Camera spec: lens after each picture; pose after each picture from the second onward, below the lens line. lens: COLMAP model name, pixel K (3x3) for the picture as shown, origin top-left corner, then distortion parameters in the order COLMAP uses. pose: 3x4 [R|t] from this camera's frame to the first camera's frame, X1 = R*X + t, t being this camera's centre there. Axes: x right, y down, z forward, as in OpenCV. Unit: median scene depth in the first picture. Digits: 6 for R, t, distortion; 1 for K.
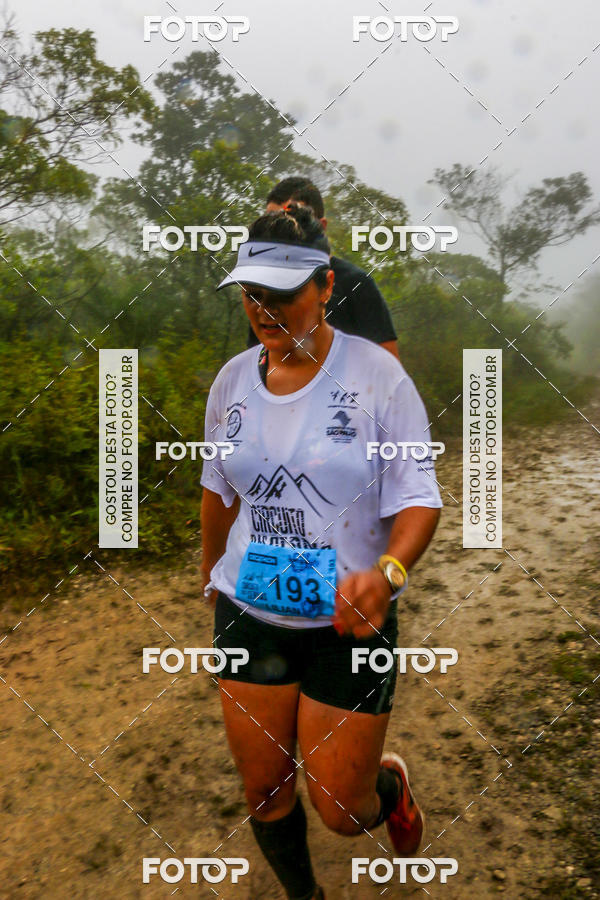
lens RADIAL K [[820.8, 0, 300.9], [0, 820.8, 448.4], [0, 0, 1]] dist [-0.159691, 0.207227]
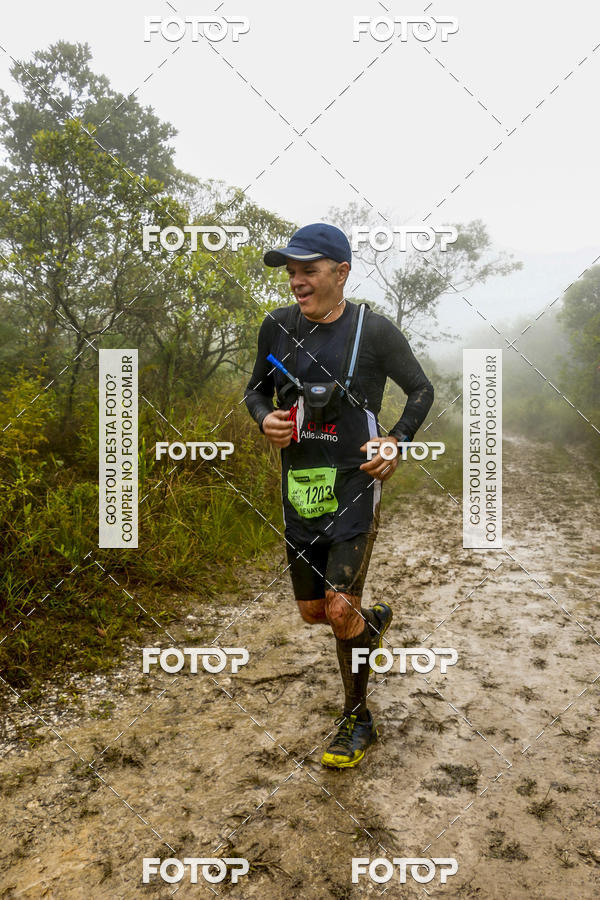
lens RADIAL K [[816.7, 0, 300.9], [0, 816.7, 456.9], [0, 0, 1]] dist [-0.159531, 0.207682]
pose [[0.989227, 0.025557, 0.144139, 0.013166], [-0.019138, 0.998770, -0.045744, -0.029308], [-0.145131, 0.042492, 0.988500, 0.208005]]
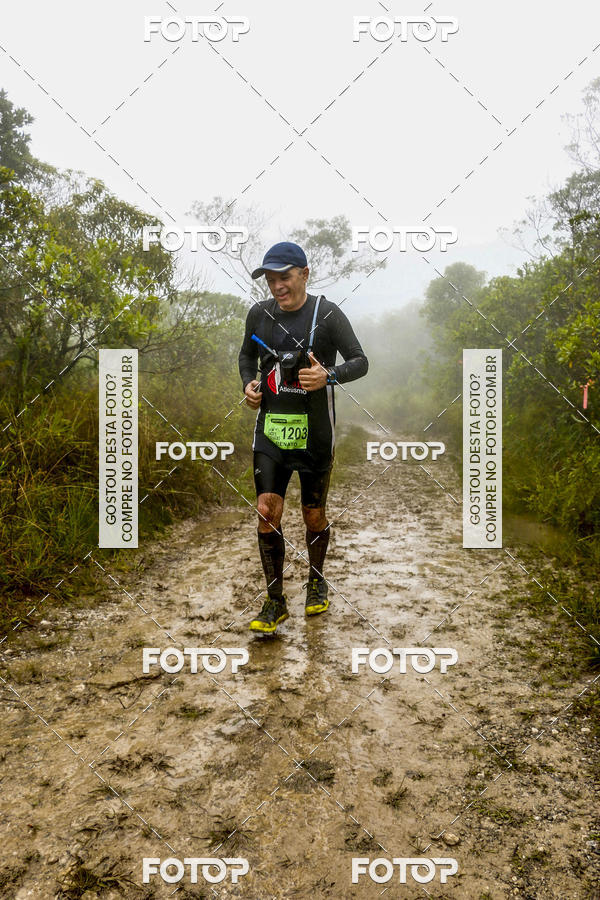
lens RADIAL K [[816.7, 0, 300.9], [0, 816.7, 456.9], [0, 0, 1]] dist [-0.159531, 0.207682]
pose [[0.954695, 0.006121, 0.297522, 0.022475], [0.006508, 0.999120, -0.041440, -0.029509], [-0.297514, 0.041498, 0.953815, 0.211705]]
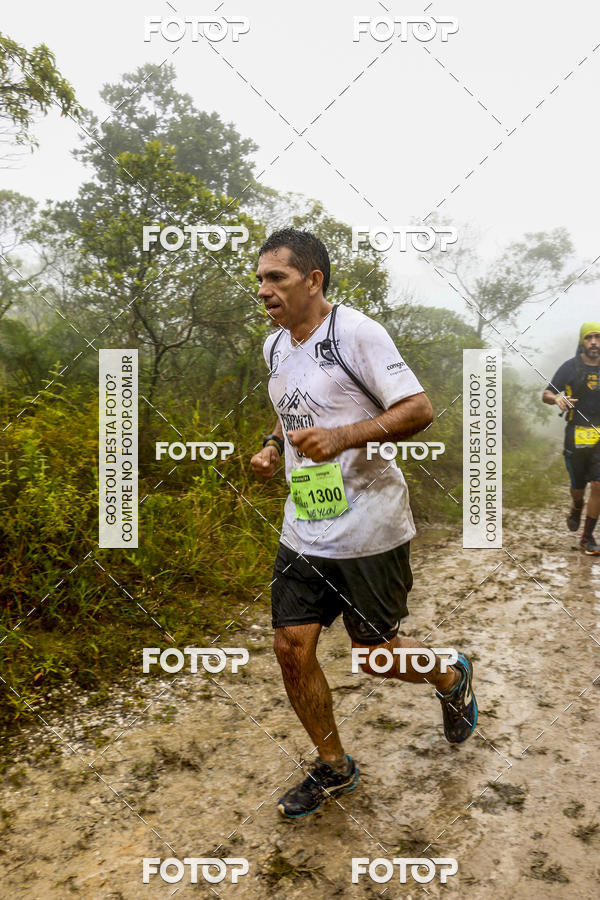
lens RADIAL K [[816.7, 0, 300.9], [0, 816.7, 456.9], [0, 0, 1]] dist [-0.159531, 0.207682]
pose [[0.998287, 0.039301, 0.043353, 0.021673], [-0.037074, 0.998009, -0.051028, -0.034039], [-0.045272, 0.049334, 0.997756, 0.196645]]
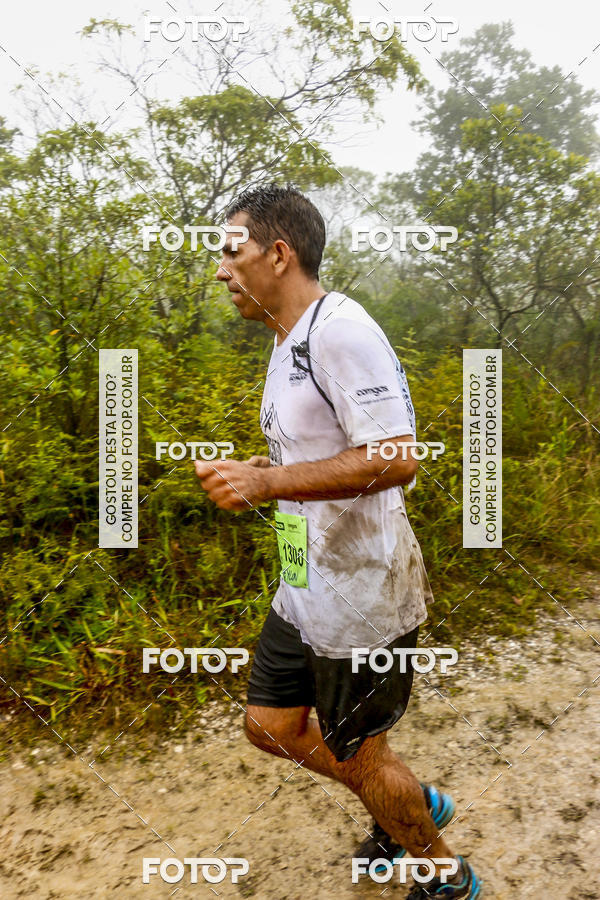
lens RADIAL K [[815.0, 0, 298.3], [0, 815.0, 452.9], [0, 0, 1]] dist [-0.157343, 0.205666]
pose [[0.936434, 0.069680, -0.343856, 0.007028], [-0.071422, 0.997417, 0.007615, -0.031598], [0.343498, 0.017428, 0.938992, 0.182916]]
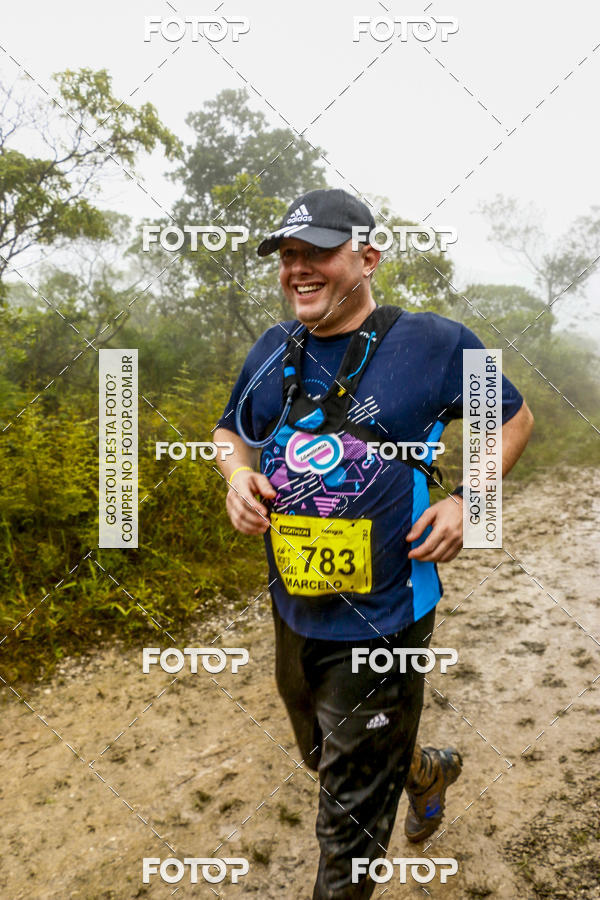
lens RADIAL K [[815.9, 0, 300.9], [0, 815.9, 449.7], [0, 0, 1]] dist [-0.158053, 0.201593]
pose [[0.997793, -0.017360, -0.064098, 0.021828], [0.014878, 0.999128, -0.039001, -0.017075], [0.064719, 0.037962, 0.997181, 0.060497]]
